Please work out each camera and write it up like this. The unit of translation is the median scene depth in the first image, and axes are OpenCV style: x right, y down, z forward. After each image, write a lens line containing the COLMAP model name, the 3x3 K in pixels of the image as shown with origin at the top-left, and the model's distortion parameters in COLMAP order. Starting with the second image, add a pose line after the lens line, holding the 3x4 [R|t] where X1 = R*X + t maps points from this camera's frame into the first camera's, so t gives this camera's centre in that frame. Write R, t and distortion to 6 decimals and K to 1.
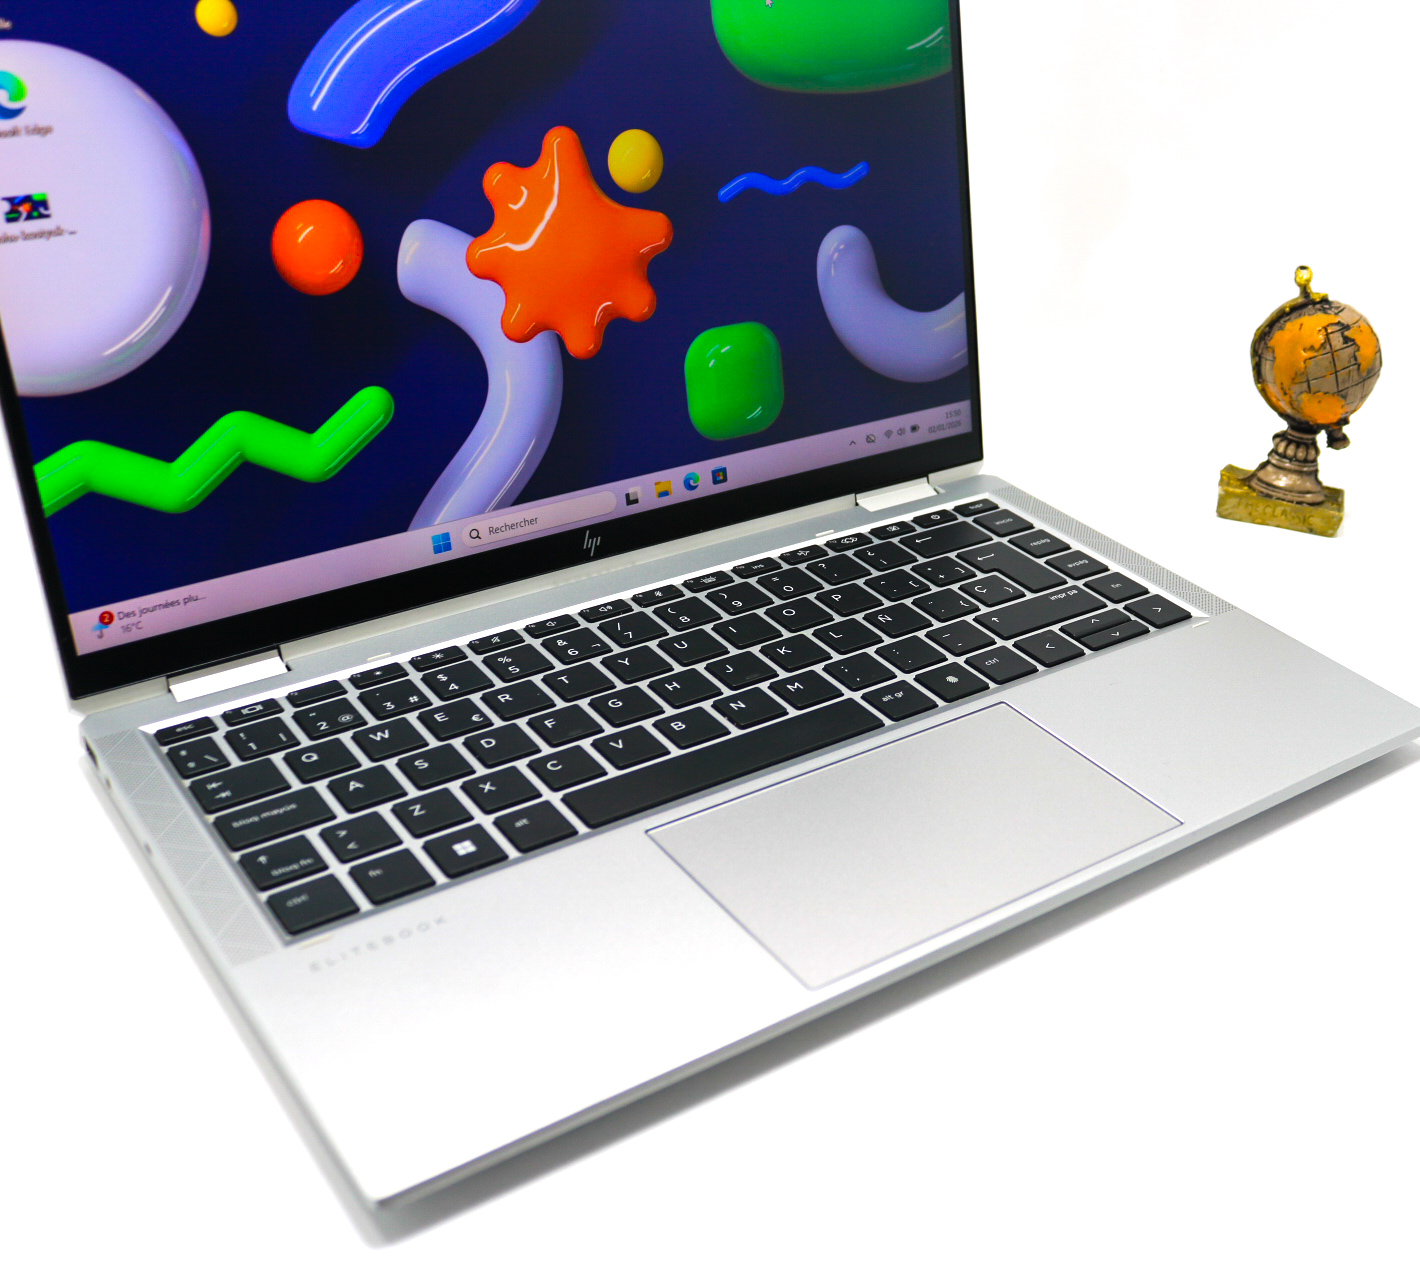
lens RADIAL K [[1660.1, 0, 710.0], [0, 1660.1, 636.5], [0, 0, 1]] dist [-0.017963, 0.033142]
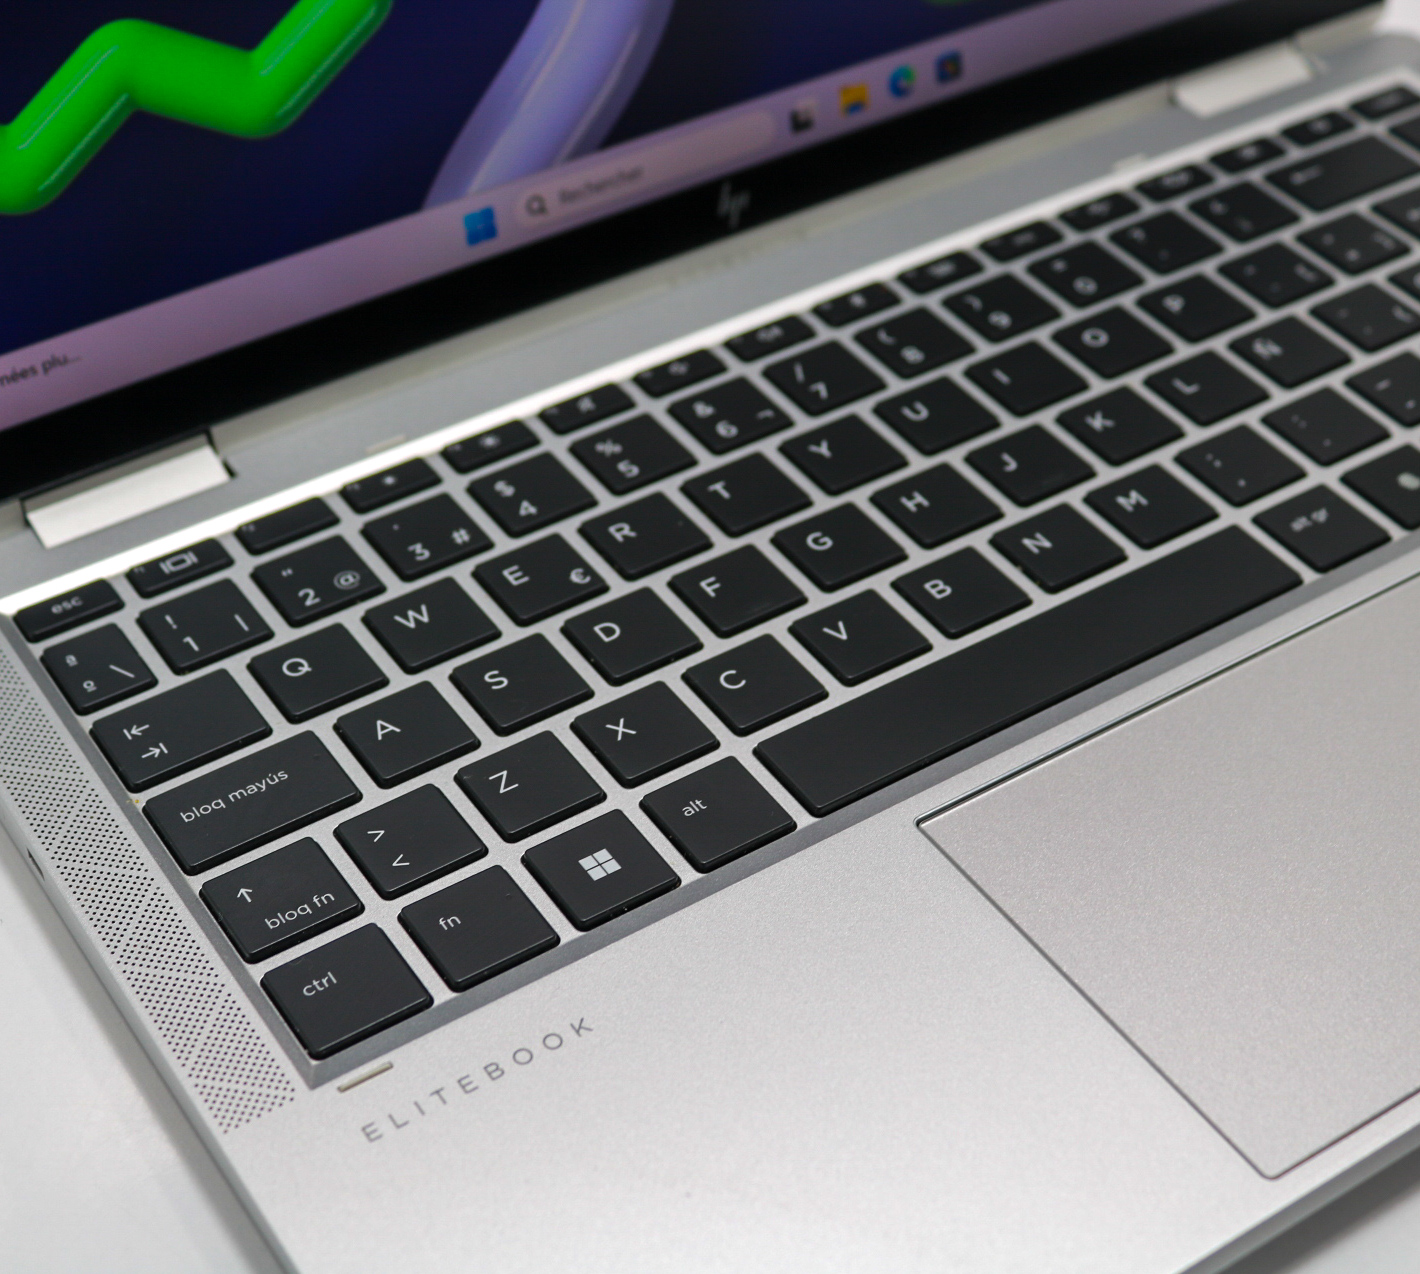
lens RADIAL K [[2541.0, 0, 710.0], [0, 2541.0, 637.0], [0, 0, 1]] dist [-0.020388, 0.181287]
pose [[0.999831, -0.012669, -0.013306, -0.083790], [0.015064, 0.979893, 0.198956, -0.101215], [0.010518, -0.199123, 0.979918, 0.147291]]
